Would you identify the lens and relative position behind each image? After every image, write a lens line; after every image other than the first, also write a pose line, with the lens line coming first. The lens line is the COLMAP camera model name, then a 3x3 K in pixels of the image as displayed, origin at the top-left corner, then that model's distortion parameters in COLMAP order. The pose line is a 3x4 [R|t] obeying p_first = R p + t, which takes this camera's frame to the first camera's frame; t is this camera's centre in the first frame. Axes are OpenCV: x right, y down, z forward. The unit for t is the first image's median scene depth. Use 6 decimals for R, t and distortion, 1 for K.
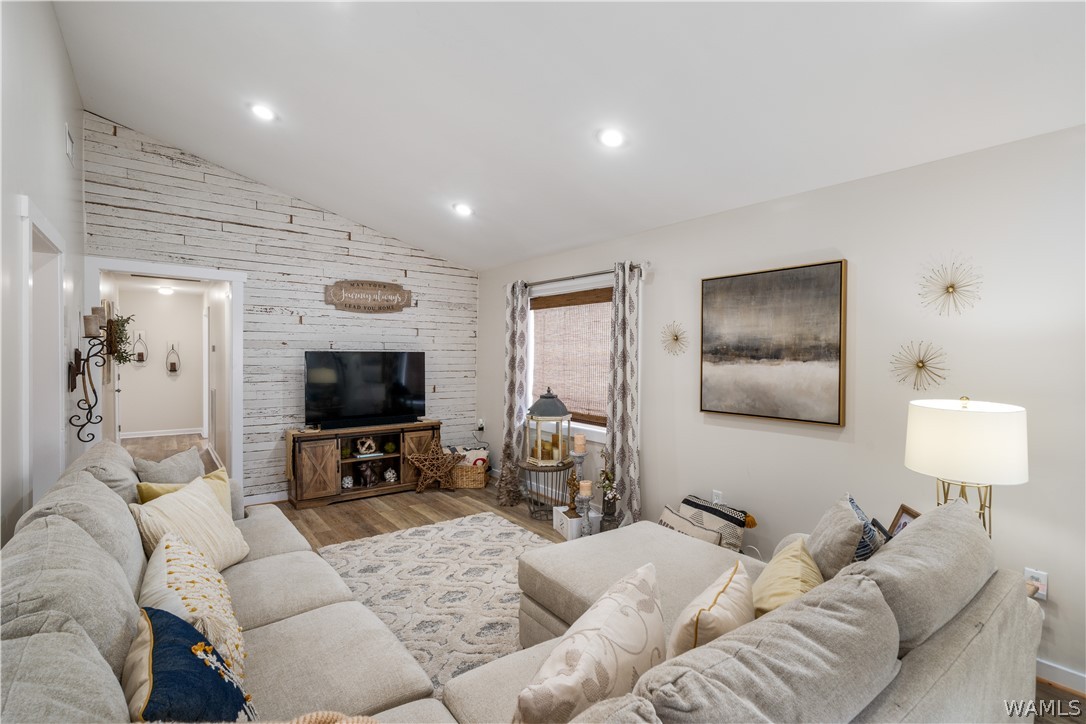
lens RADIAL K [[510.8, 0, 544.5], [0, 510.8, 361.7], [0, 0, 1]] dist [-0.000207, -0.000312]
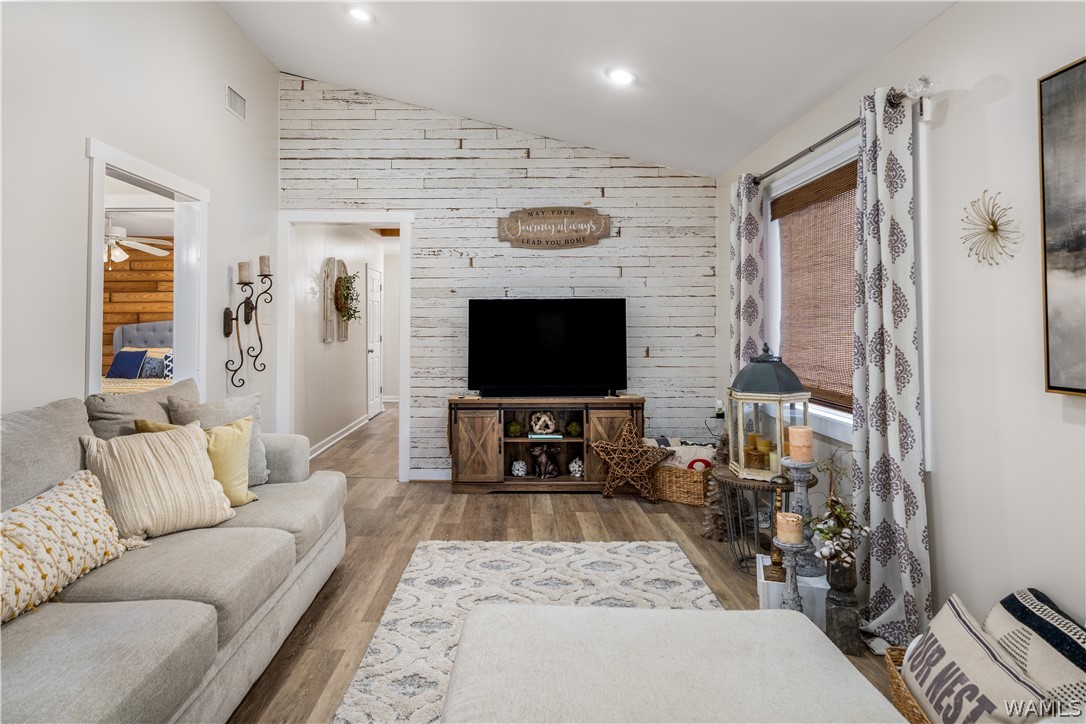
lens RADIAL K [[645.3, 0, 500.8], [0, 645.3, 309.3], [0, 0, 1]] dist [-0.001620, 0.003795]
pose [[0.779271, -0.026898, -0.626110, 0.231641], [-0.001263, 0.999009, -0.044489, 0.044017], [0.626686, 0.035460, 0.778465, 0.241986]]
